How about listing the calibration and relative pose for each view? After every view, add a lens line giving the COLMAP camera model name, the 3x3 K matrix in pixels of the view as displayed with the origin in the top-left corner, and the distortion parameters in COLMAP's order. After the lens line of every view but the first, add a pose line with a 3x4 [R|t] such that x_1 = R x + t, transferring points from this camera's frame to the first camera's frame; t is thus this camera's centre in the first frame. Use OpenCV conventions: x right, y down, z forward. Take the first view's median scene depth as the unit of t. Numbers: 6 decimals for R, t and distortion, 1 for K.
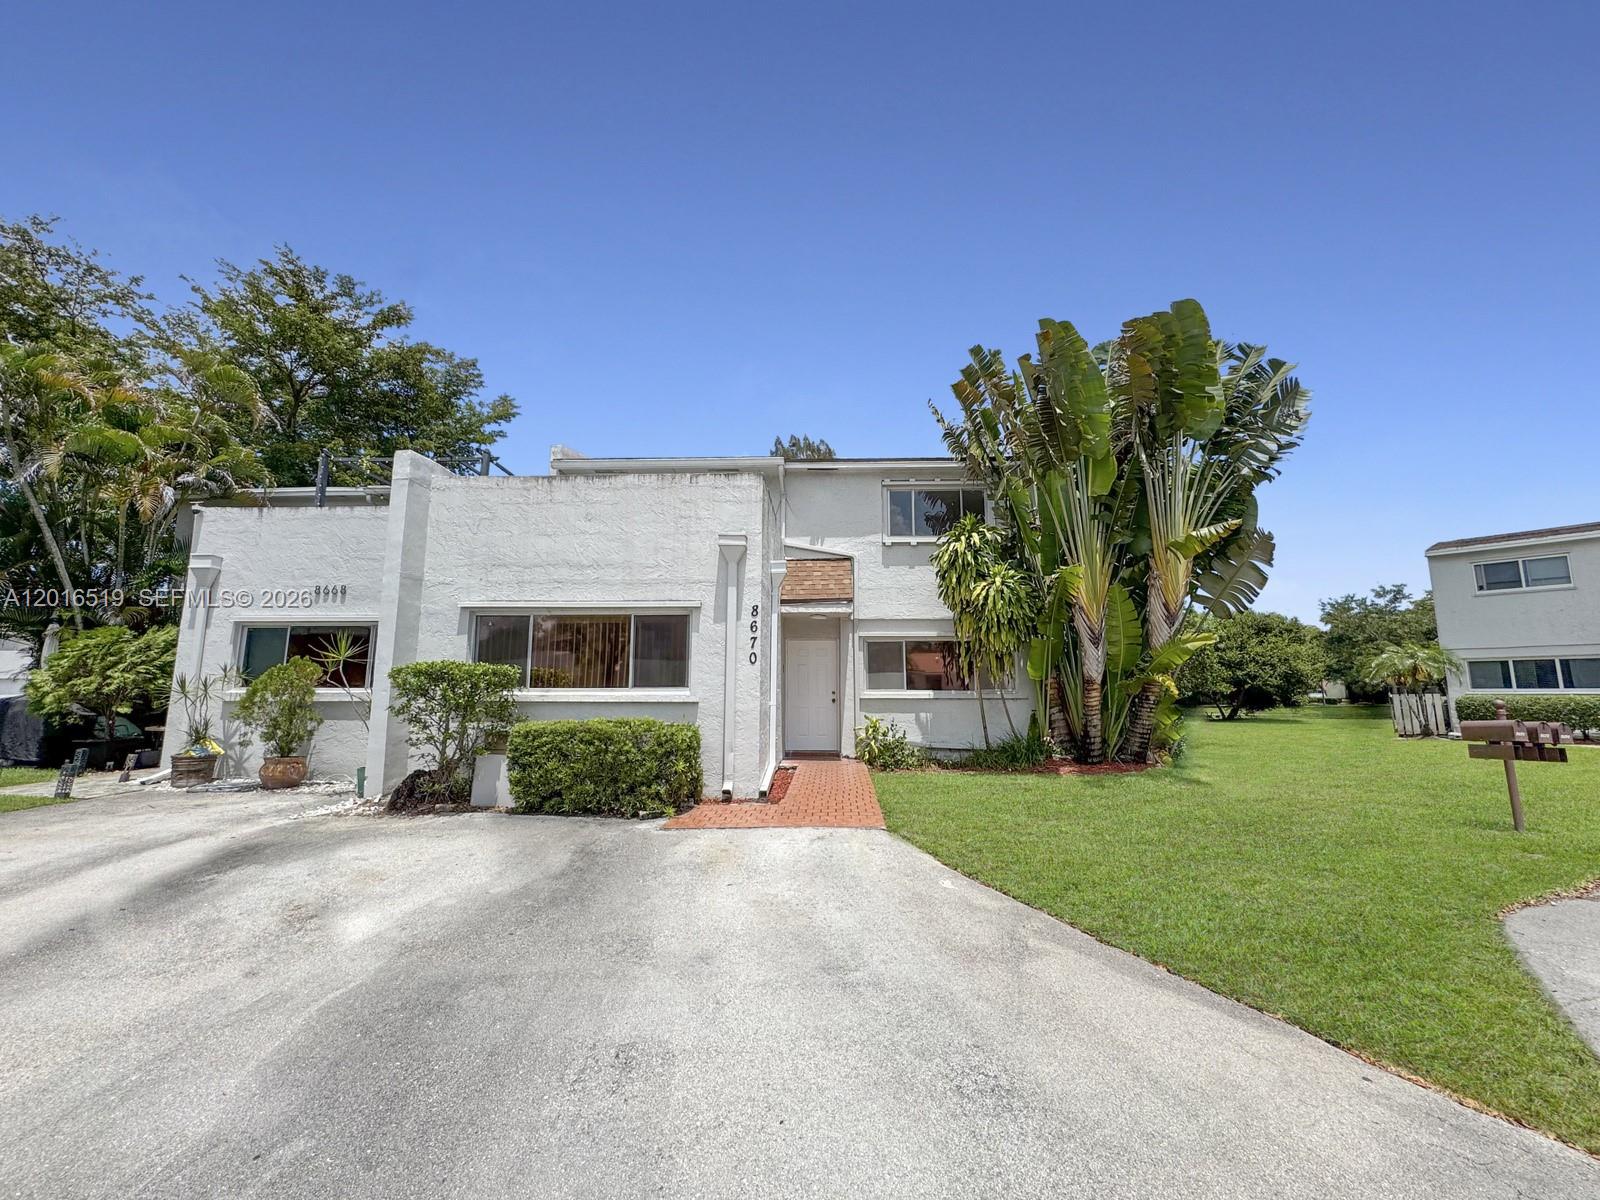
lens RADIAL K [[640.6, 0, 805.6], [0, 640.6, 598.5], [0, 0, 1]] dist [-0.003931, 0.000681]
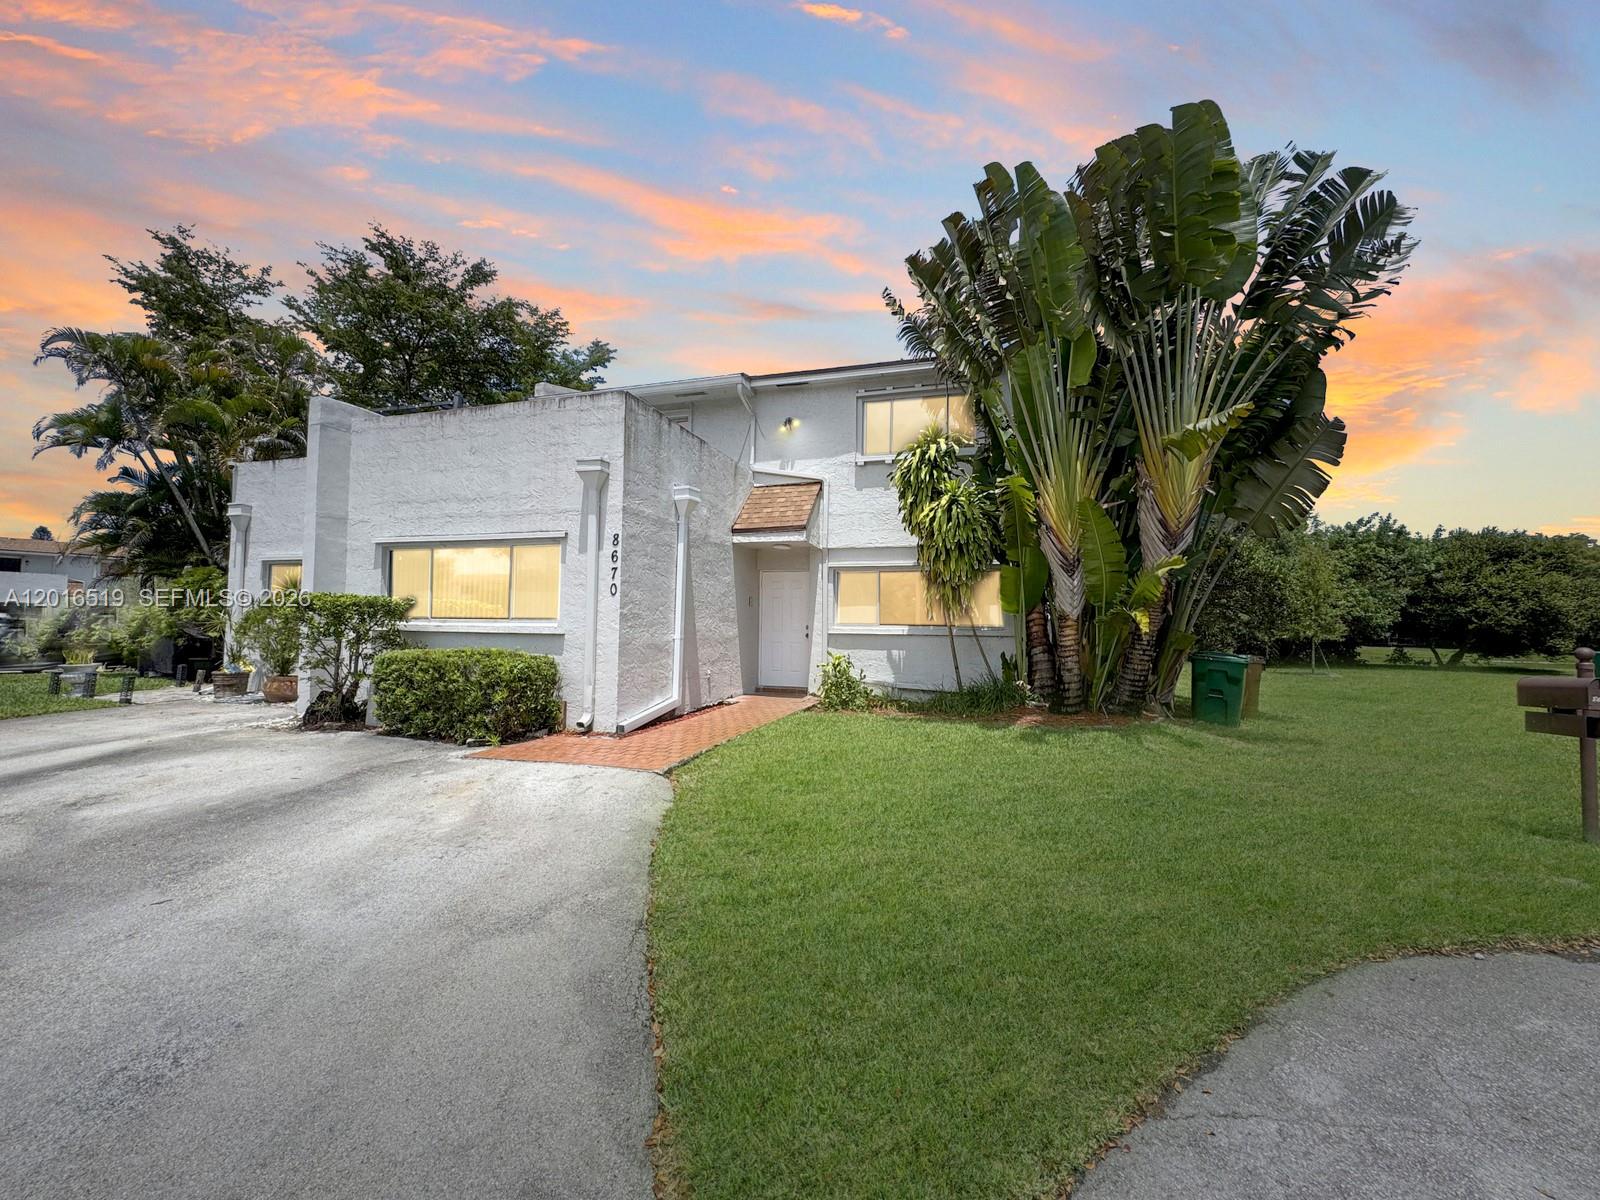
lens RADIAL K [[640.6, 0, 803.7], [0, 640.6, 600.0], [0, 0, 1]] dist [-0.003931, 0.000681]
pose [[0.966275, 0.000152, -0.257512, 0.320185], [0.026354, 0.994691, 0.099480, 0.015266], [0.256160, -0.102912, 0.961141, 0.109935]]
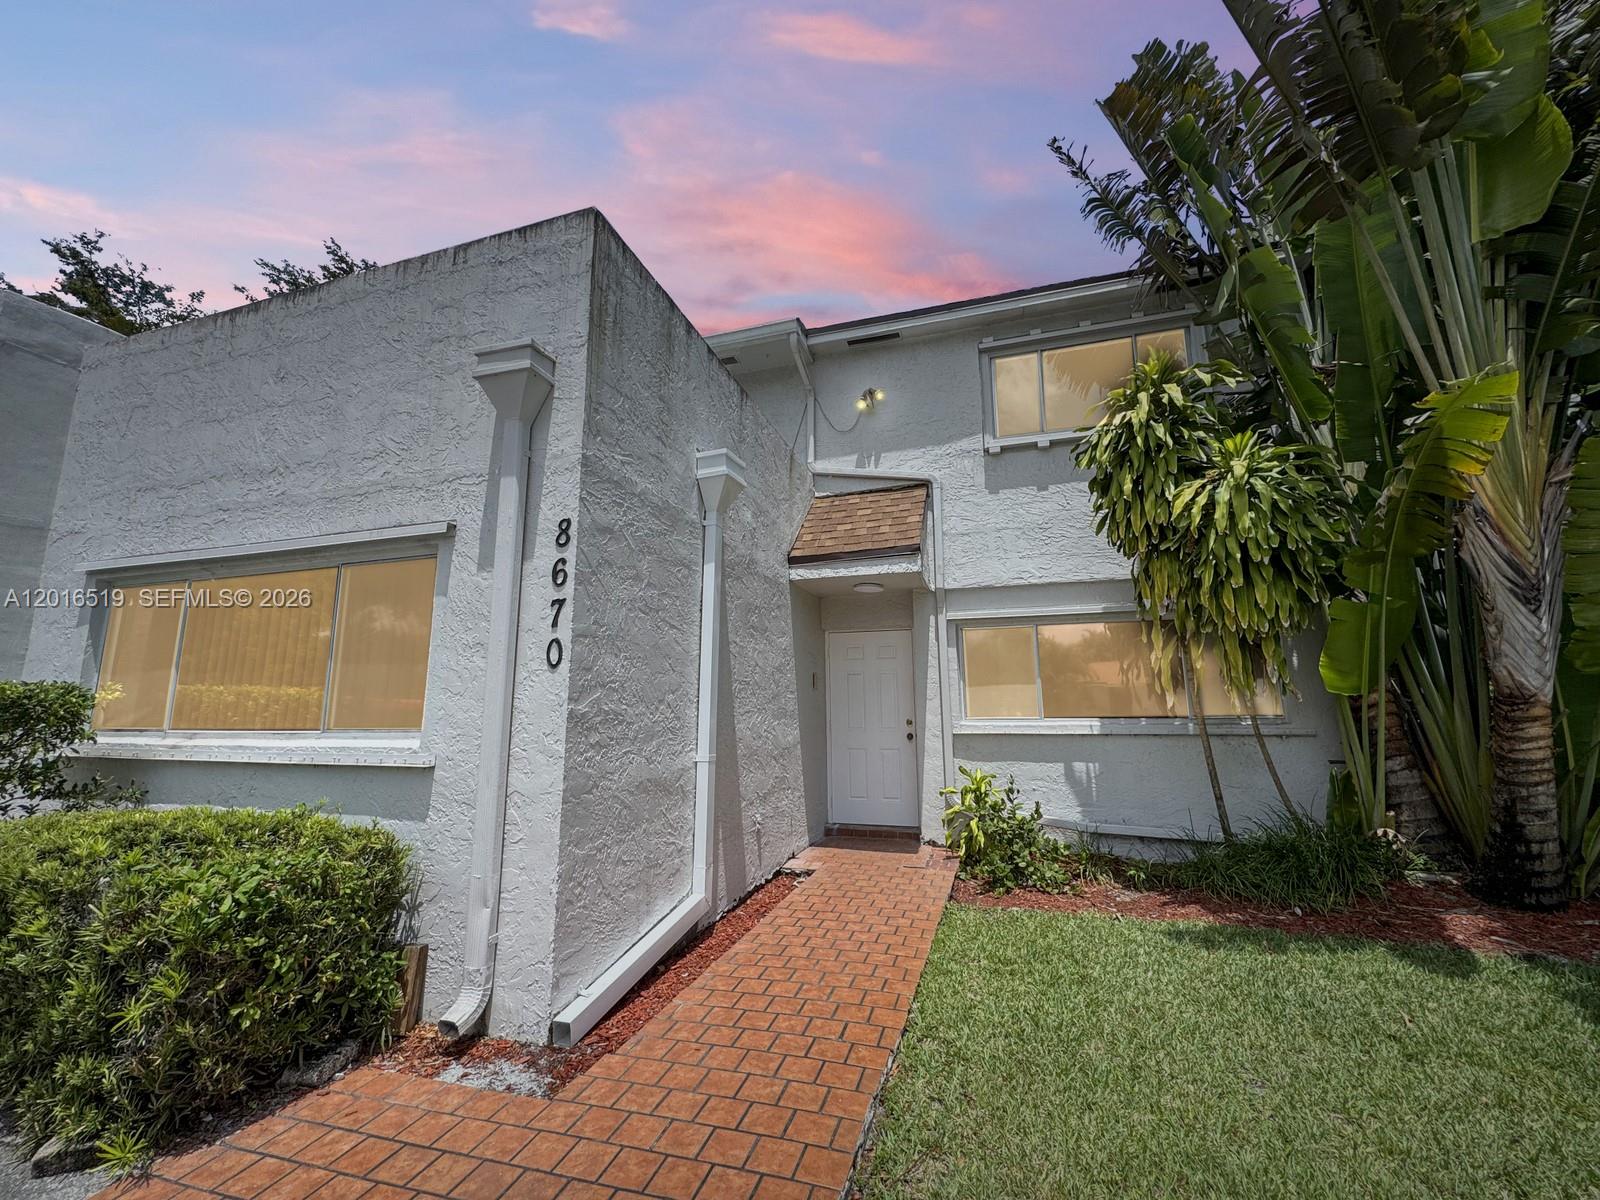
lens RADIAL K [[640.6, 0, 801.9], [0, 640.6, 599.9], [0, 0, 1]] dist [-0.003931, 0.000681]
pose [[0.964576, -0.052050, -0.258618, 0.118569], [0.046405, 0.998533, -0.027886, 0.057118], [0.259690, 0.014897, 0.965577, 0.486069]]
